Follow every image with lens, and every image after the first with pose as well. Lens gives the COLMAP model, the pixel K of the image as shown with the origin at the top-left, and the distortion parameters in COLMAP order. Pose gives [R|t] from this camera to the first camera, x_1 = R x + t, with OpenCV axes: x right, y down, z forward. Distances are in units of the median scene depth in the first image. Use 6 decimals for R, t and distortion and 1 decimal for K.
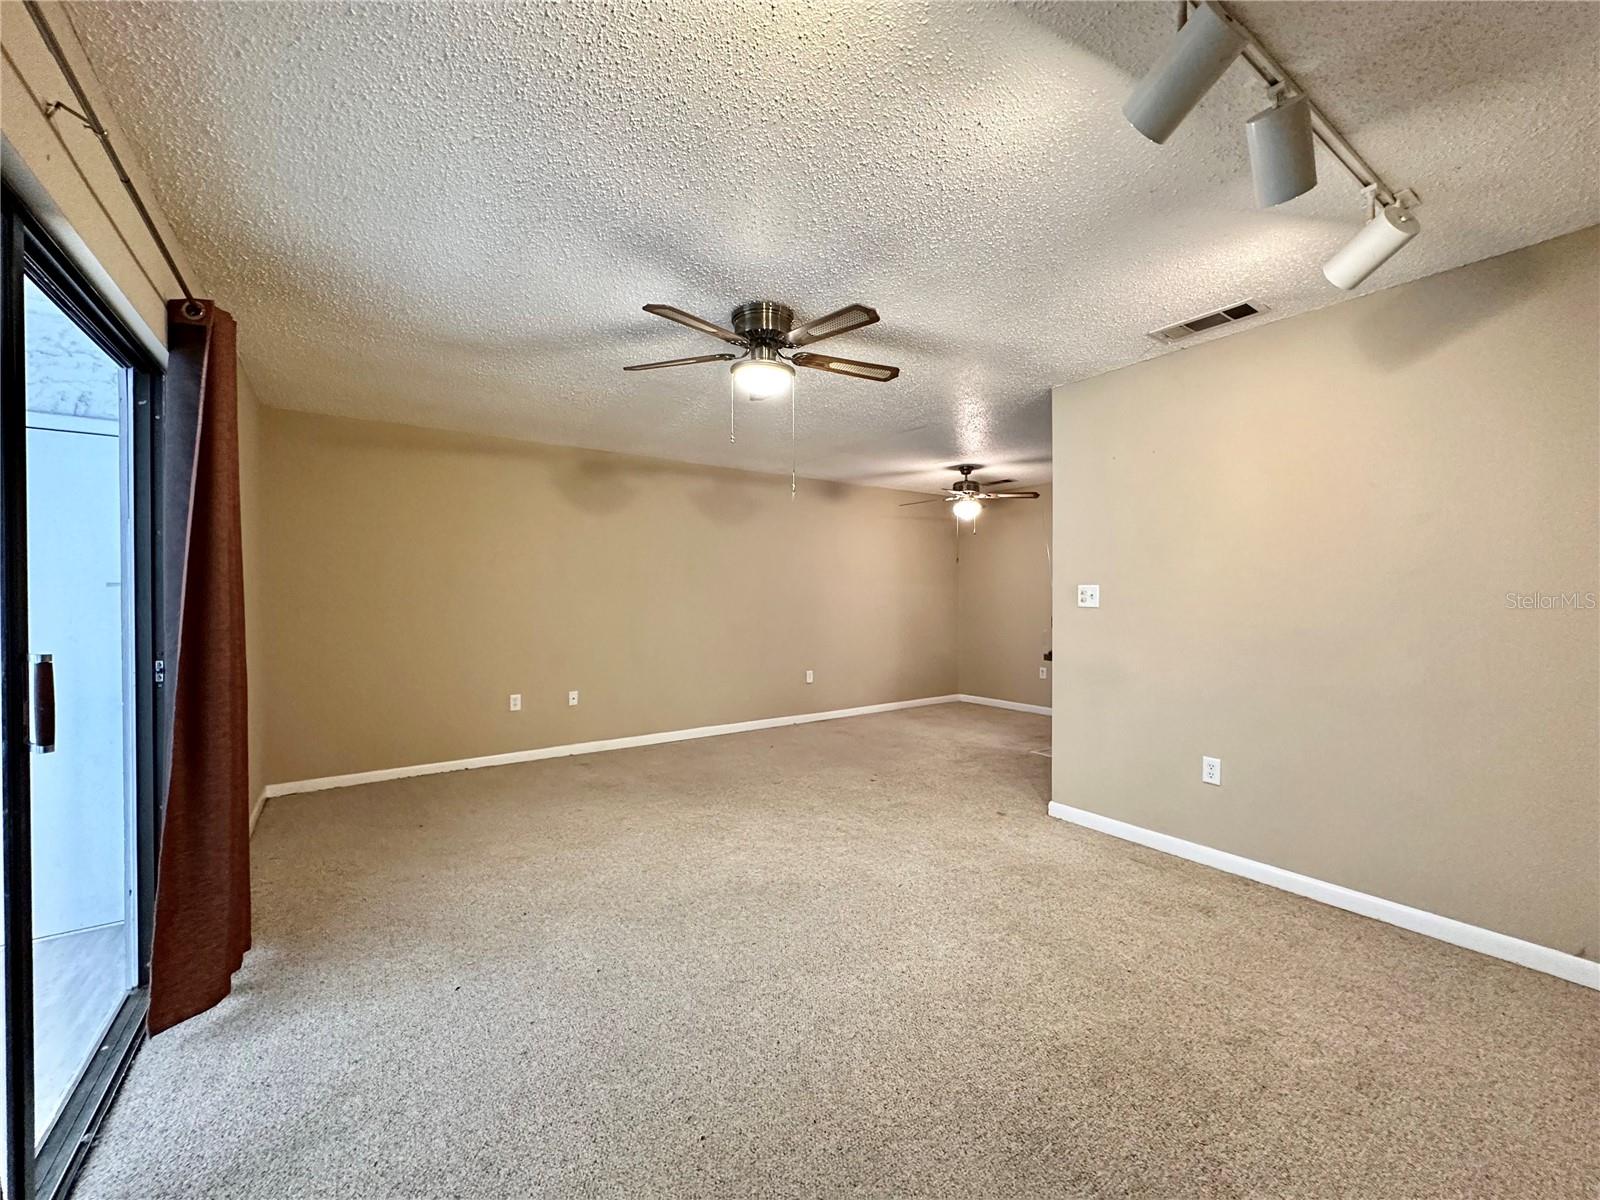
lens RADIAL K [[633.7, 0, 798.6], [0, 633.7, 603.6], [0, 0, 1]] dist [-0.001604, 0.000079]
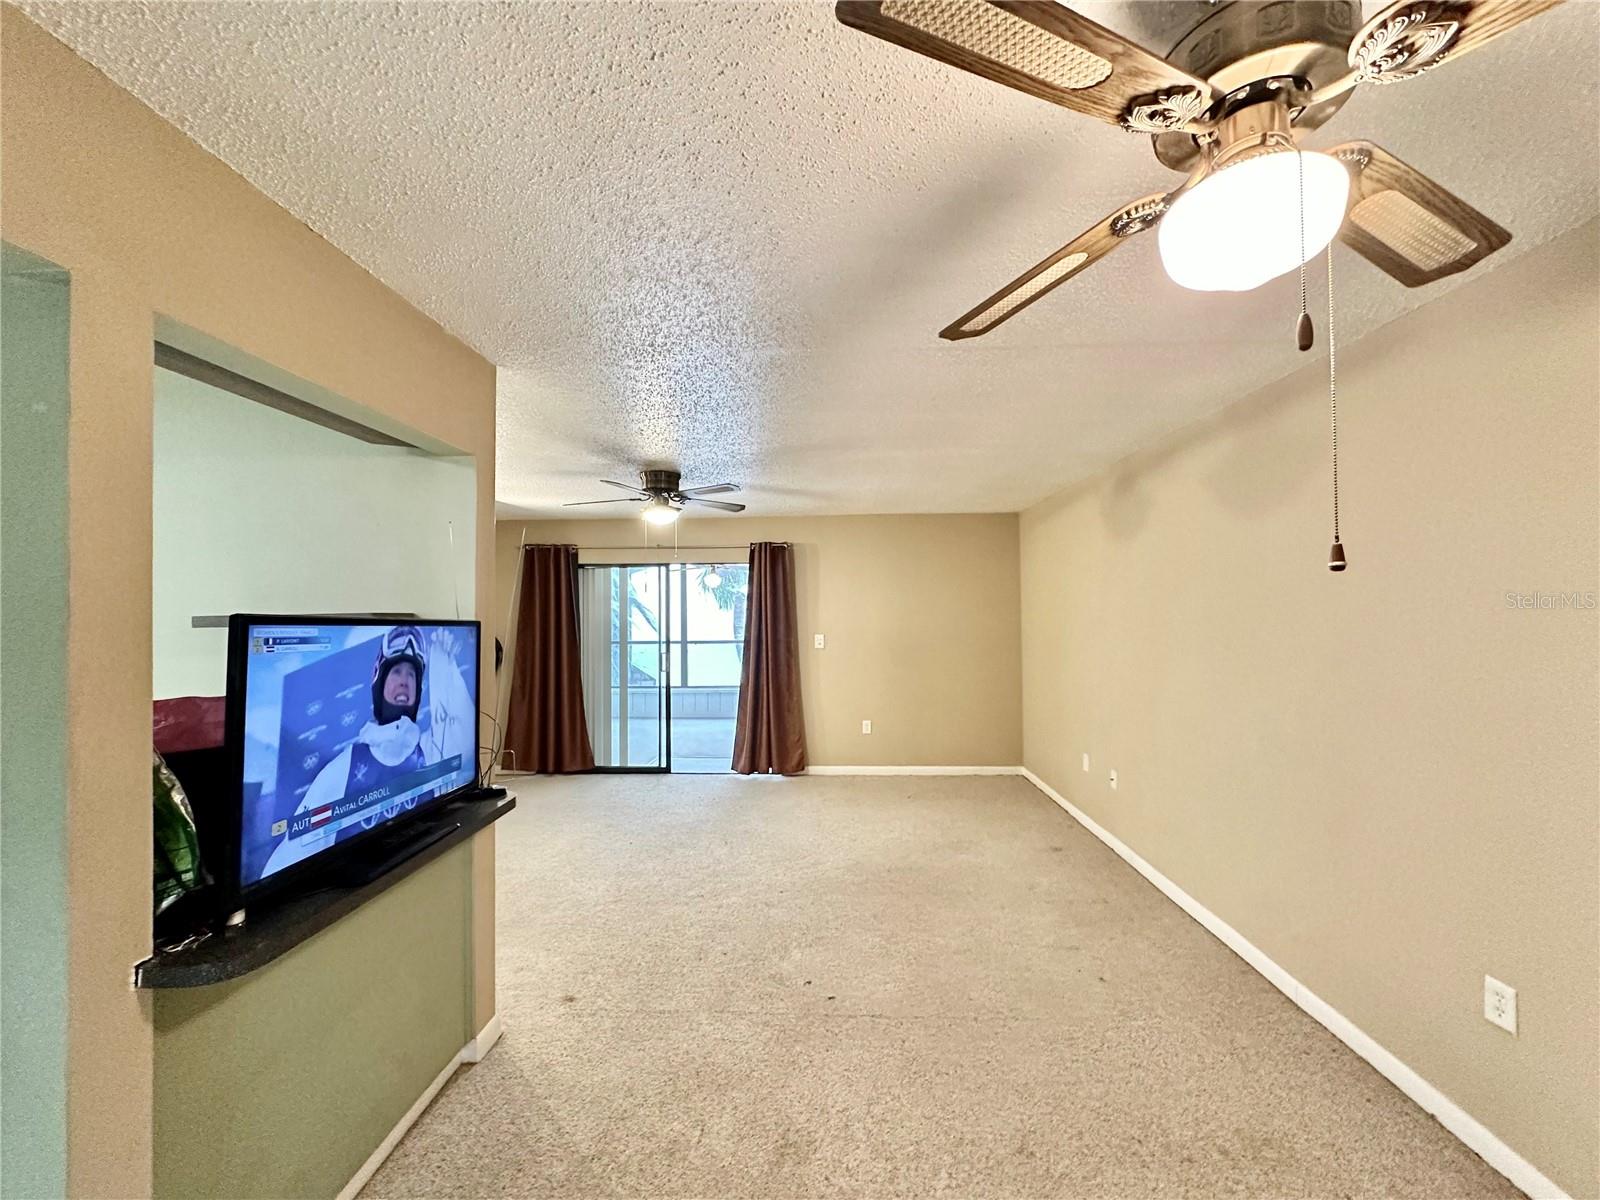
lens RADIAL K [[633.7, 0, 798.6], [0, 633.7, 603.6], [0, 0, 1]] dist [-0.001604, 0.000079]
pose [[-0.607774, -0.005557, -0.794091, 0.755201], [0.002163, 0.999960, -0.008653, -0.094821], [0.794107, -0.006977, -0.607738, 1.710467]]
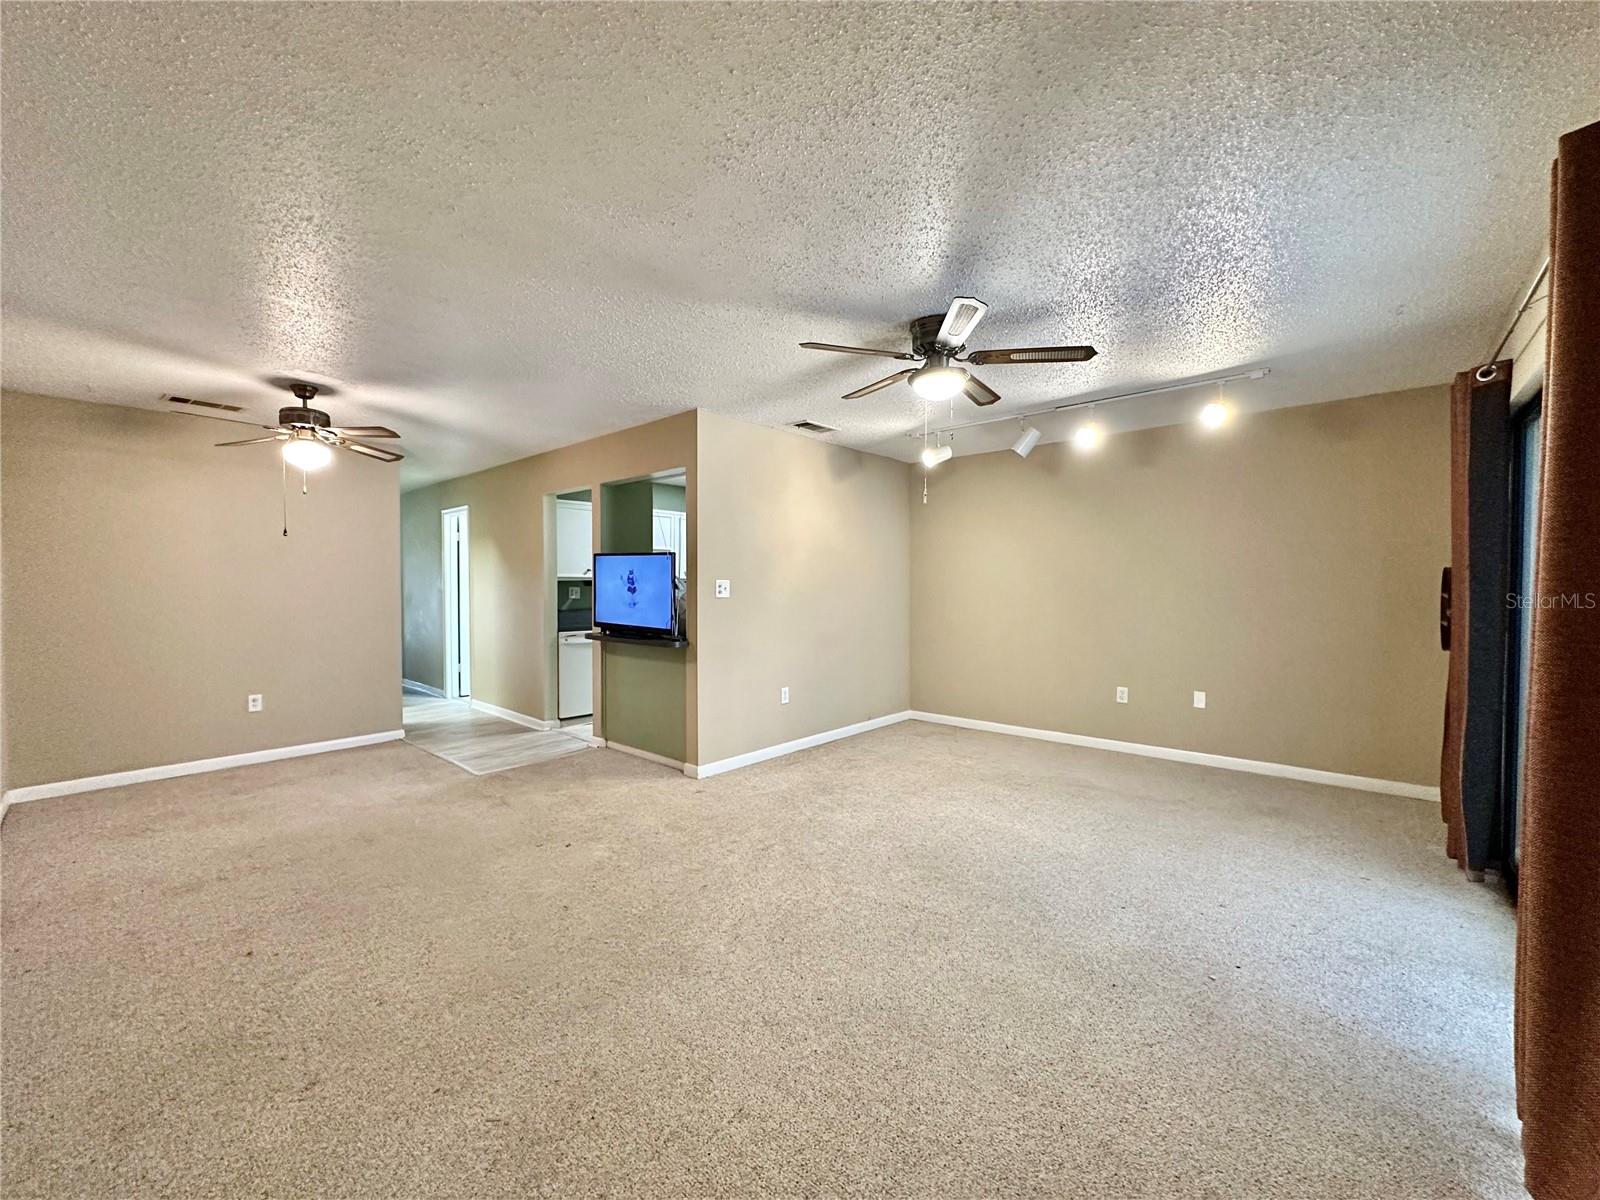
lens RADIAL K [[640.2, 0, 801.5], [0, 640.2, 600.9], [0, 0, 1]] dist [0.000905, 0.000107]
pose [[-0.231093, -0.022704, 0.972667, -0.815450], [0.013886, 0.999549, 0.026630, -0.019426], [-0.972833, 0.019660, -0.230673, 1.137347]]
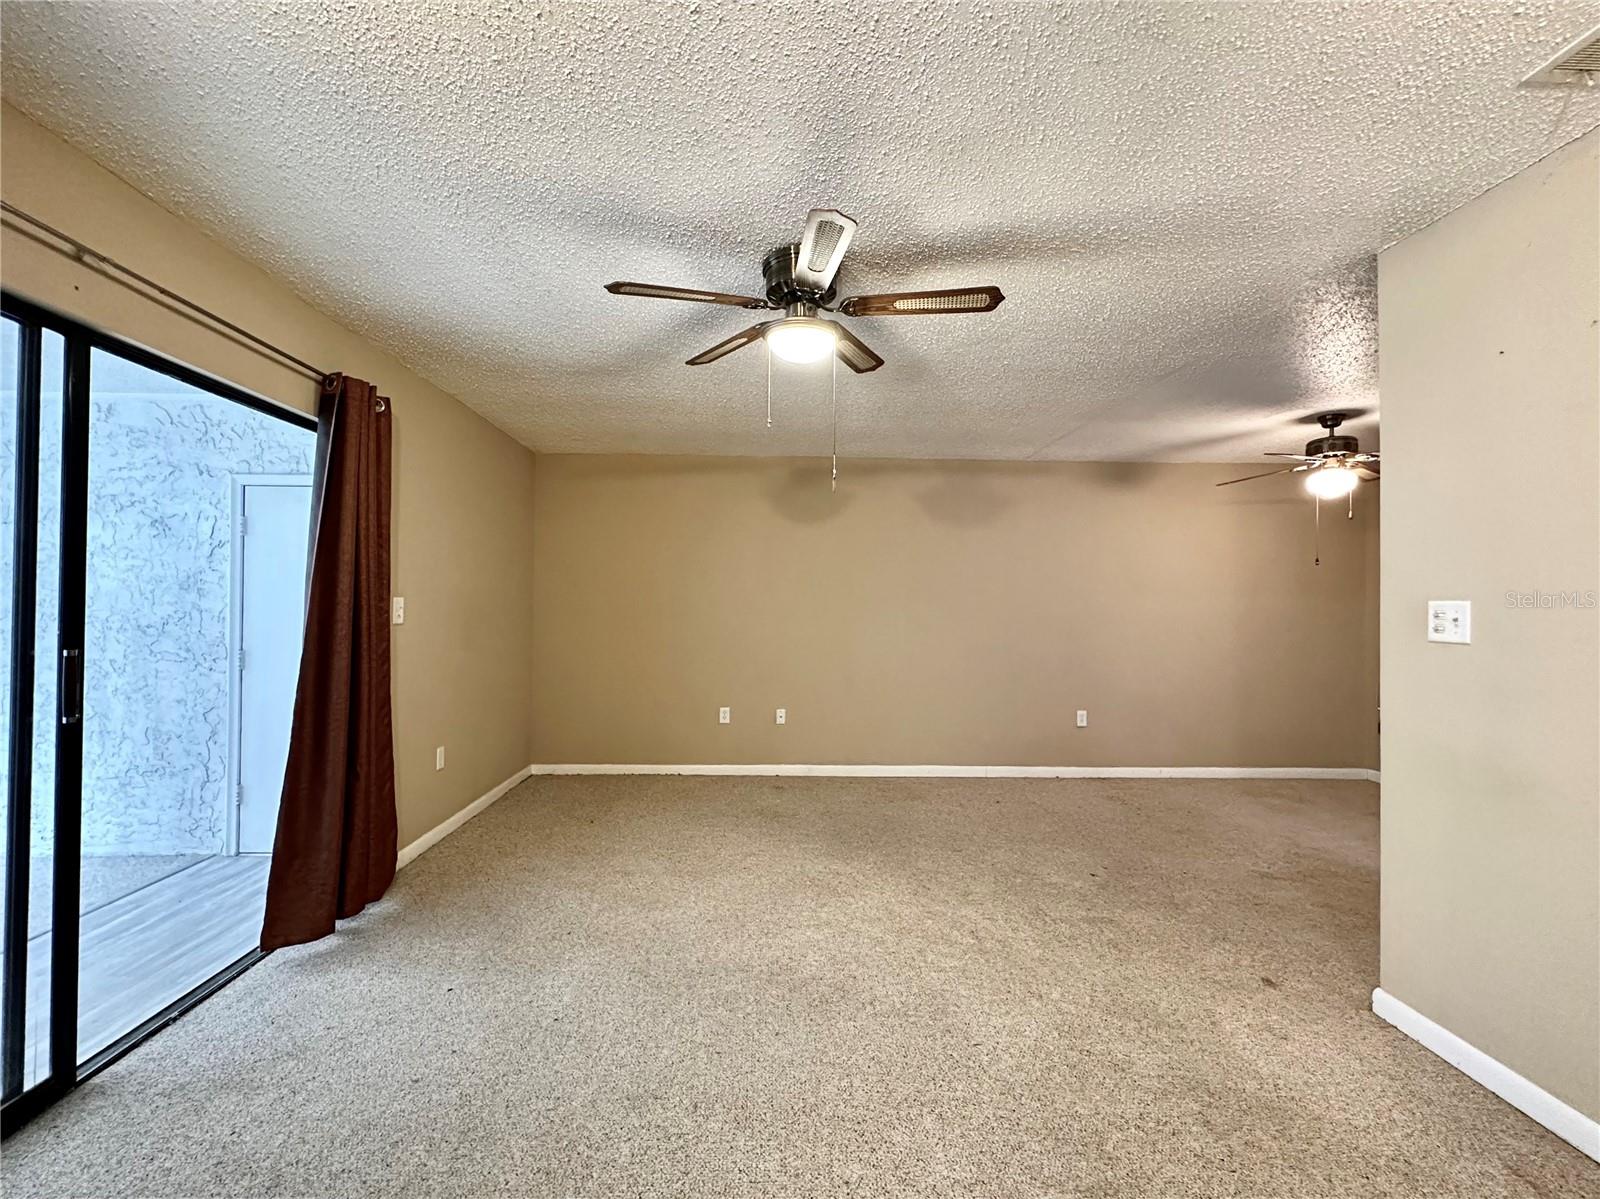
lens RADIAL K [[668.9, 0, 780.1], [0, 668.9, 602.5], [0, 0, 1]] dist [0.000118, 0.000011]
pose [[0.831408, 0.004661, -0.555643, 0.301641], [-0.017570, 0.999685, -0.017904, -0.007795], [0.555385, 0.024648, 0.831228, 0.221555]]
